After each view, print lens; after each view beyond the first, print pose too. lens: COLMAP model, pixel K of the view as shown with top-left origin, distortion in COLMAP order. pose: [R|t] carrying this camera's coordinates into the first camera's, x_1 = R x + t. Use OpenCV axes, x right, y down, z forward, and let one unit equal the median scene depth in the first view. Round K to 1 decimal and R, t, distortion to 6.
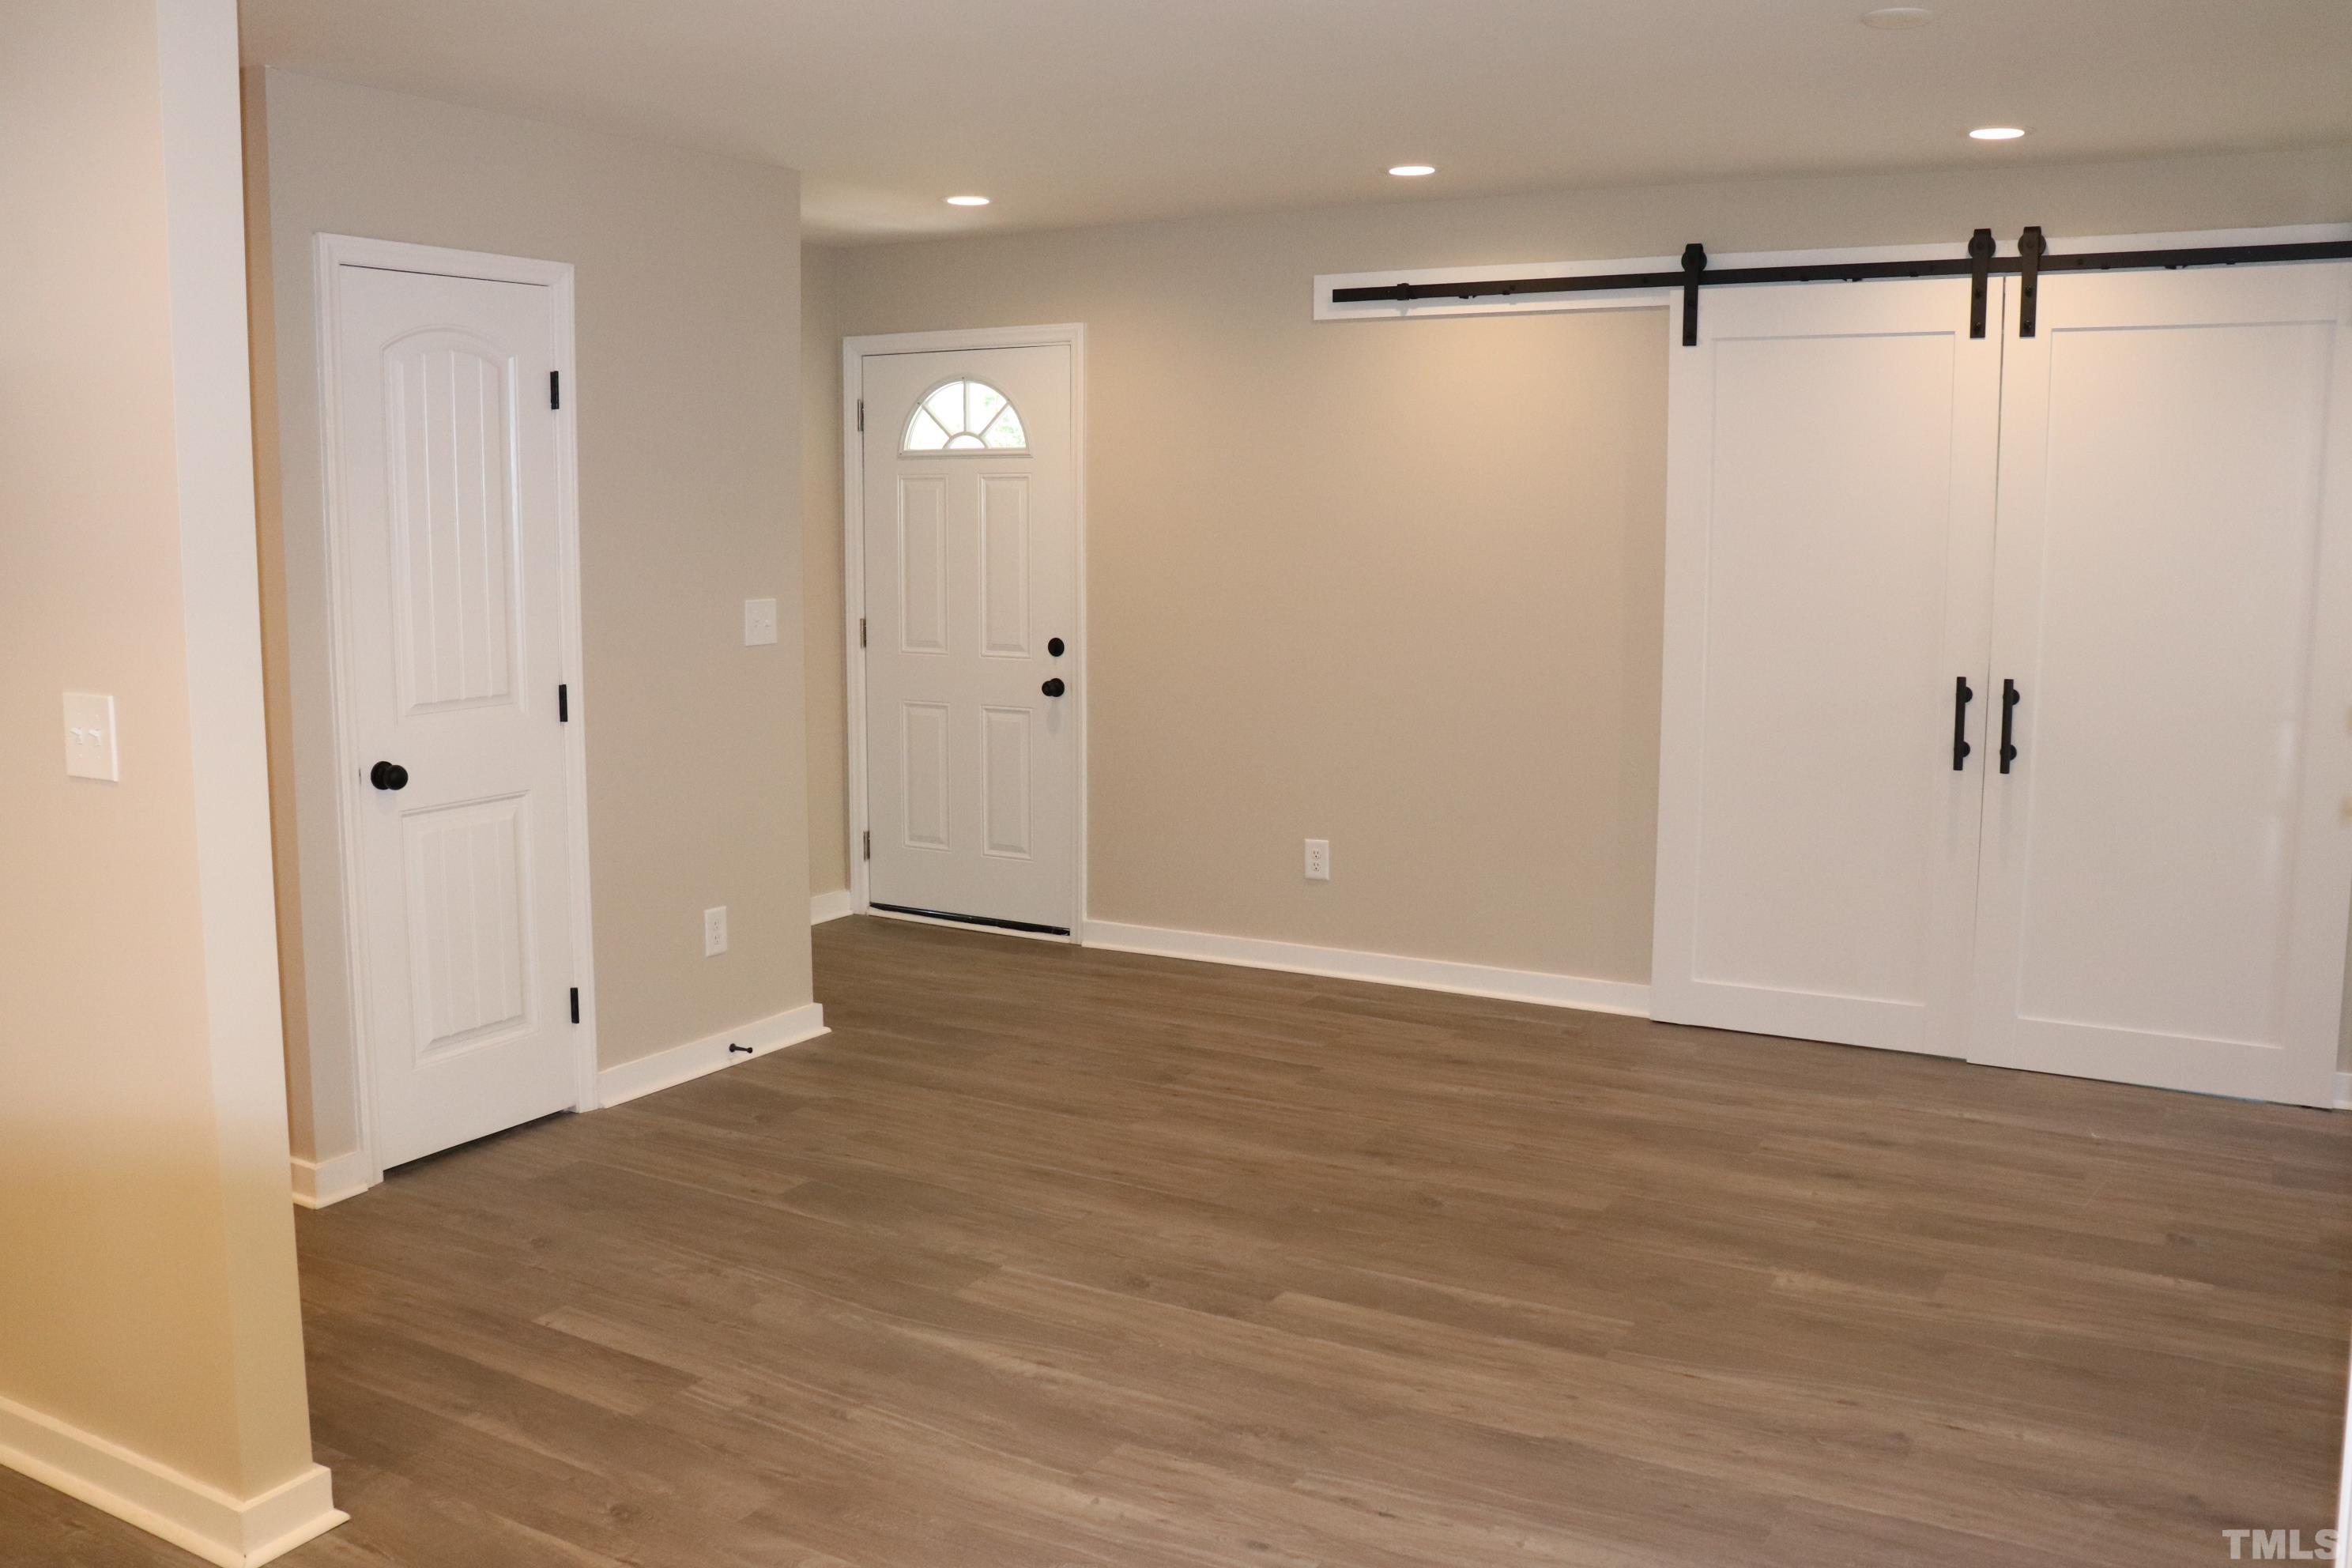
lens RADIAL K [[2056.0, 0, 1160.4], [0, 2056.0, 765.5], [0, 0, 1]] dist [-0.145400, 0.142941]
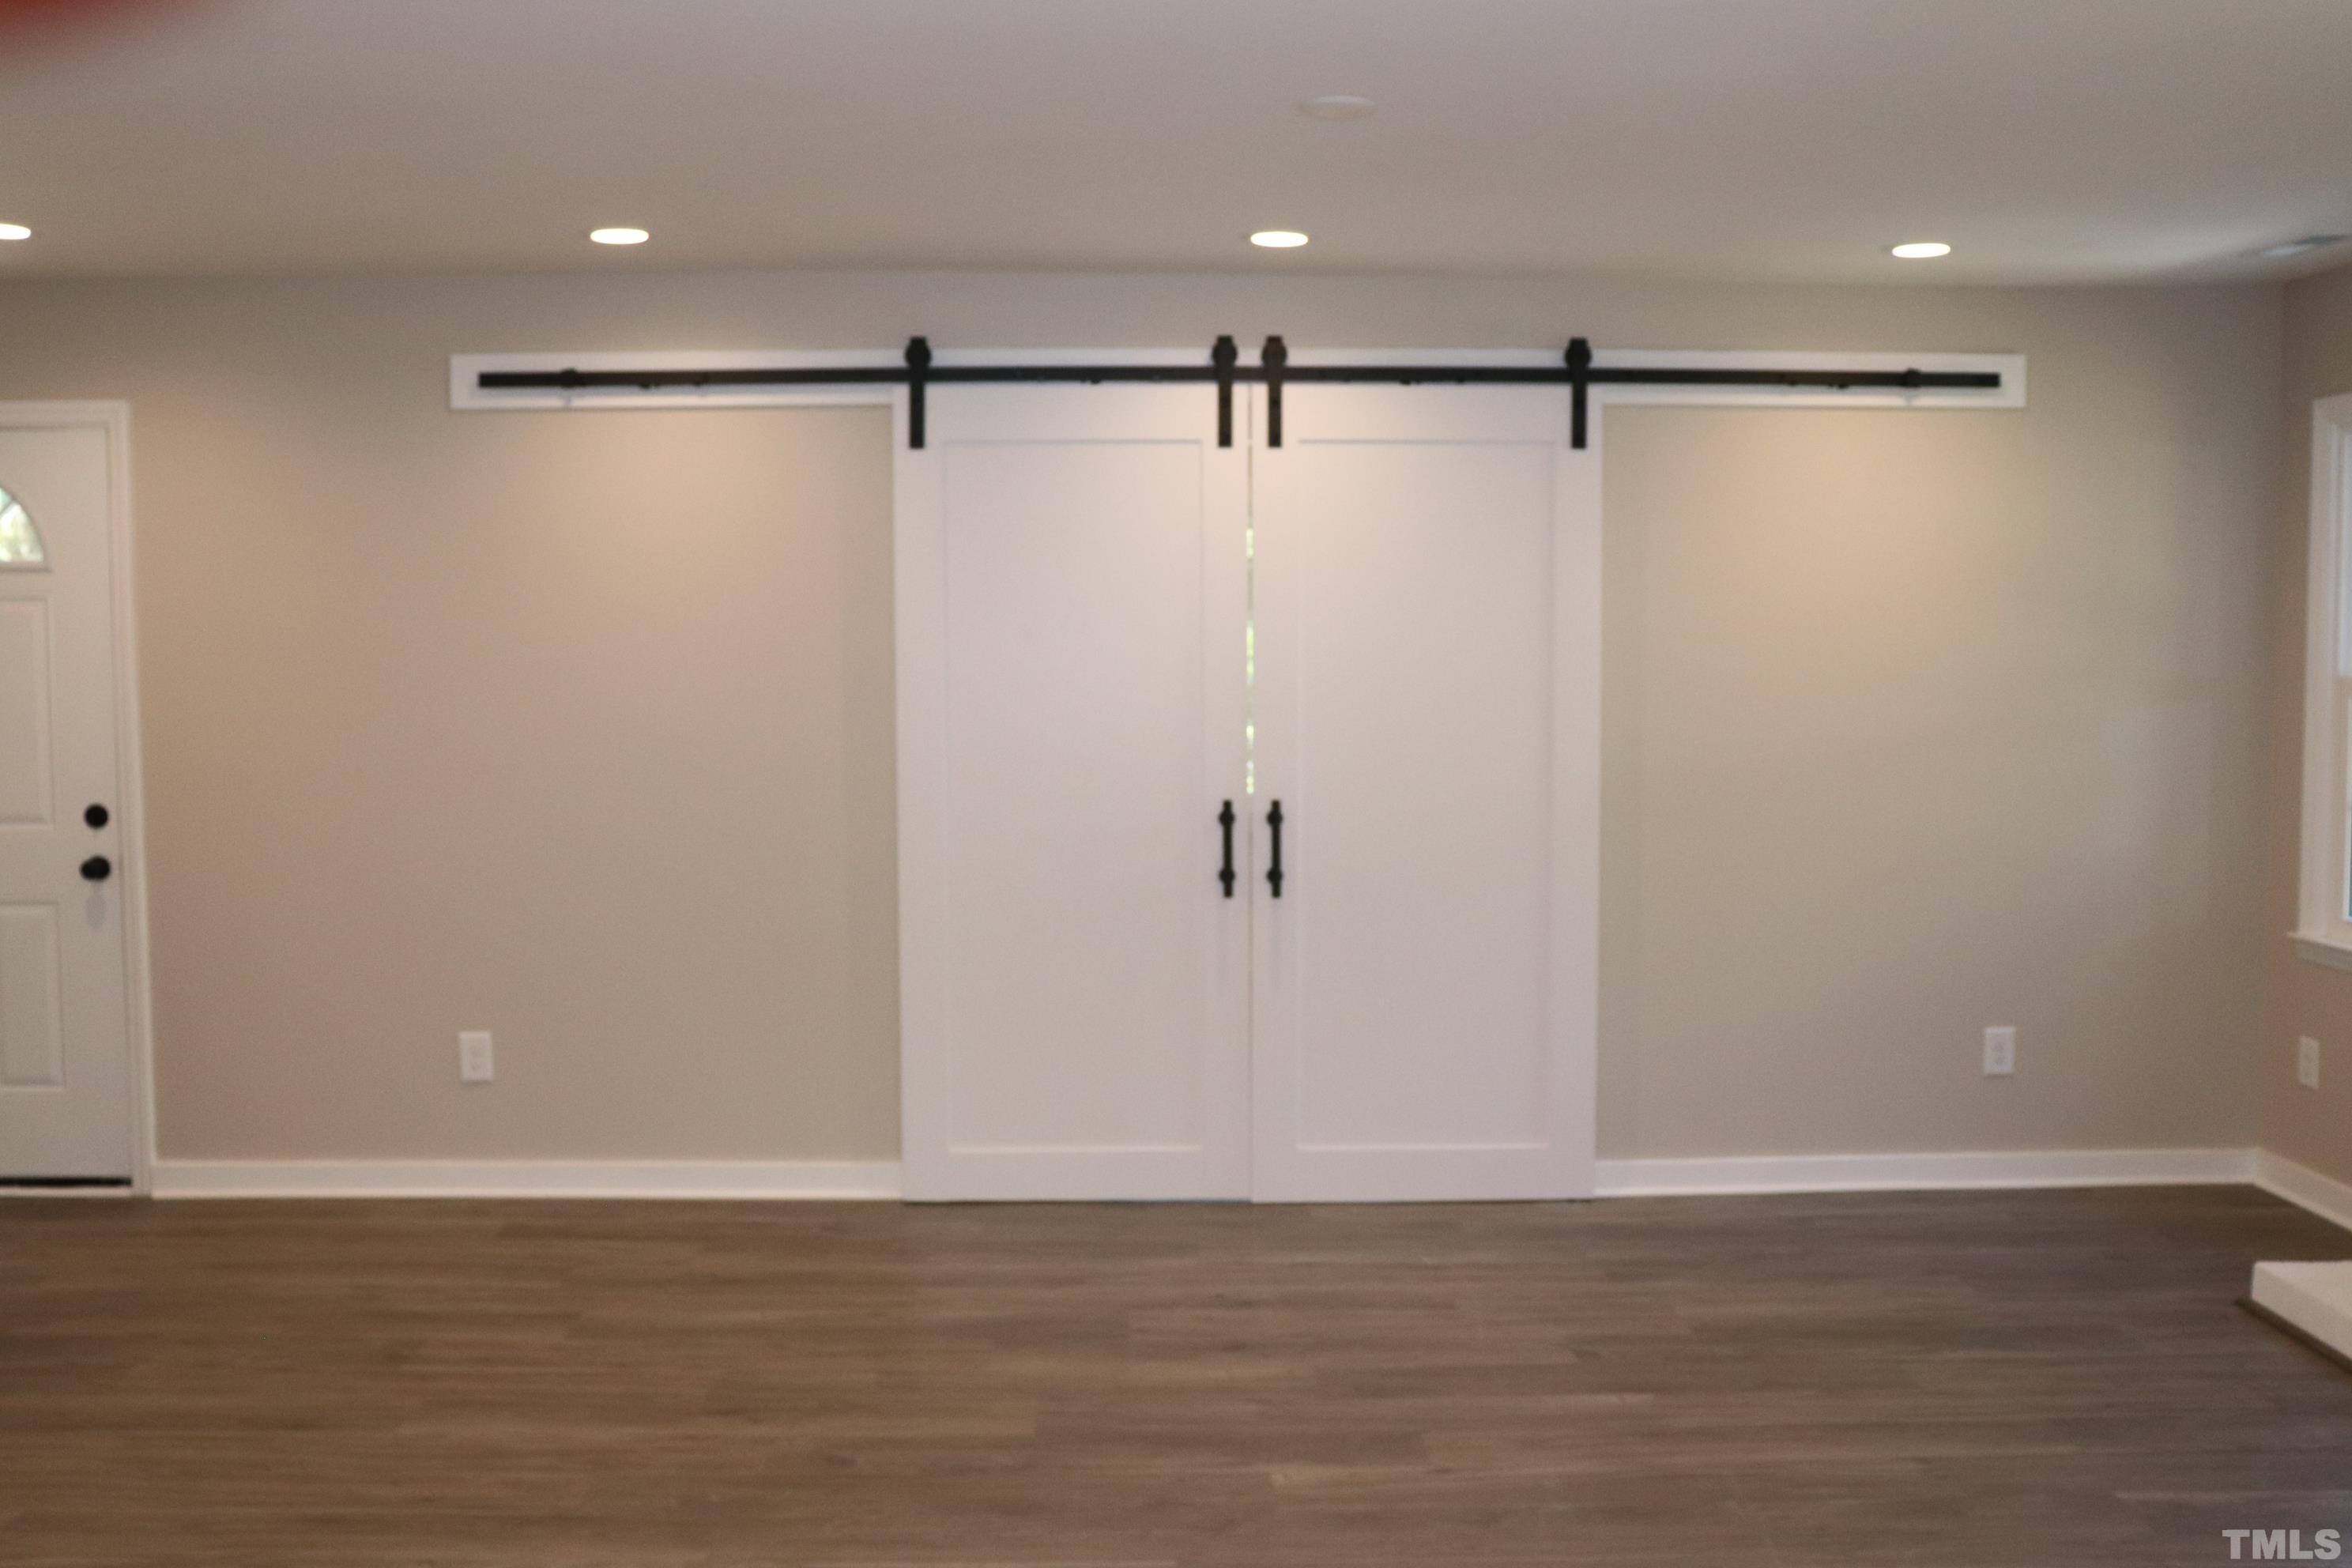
lens RADIAL K [[2198.9, 0, 1173.0], [0, 2198.9, 771.7], [0, 0, 1]] dist [-0.087834, 0.000000]
pose [[0.849545, -0.041871, 0.525852, -0.172448], [0.071137, 0.996833, -0.035553, -0.021821], [-0.522698, 0.067612, 0.849833, 0.124771]]
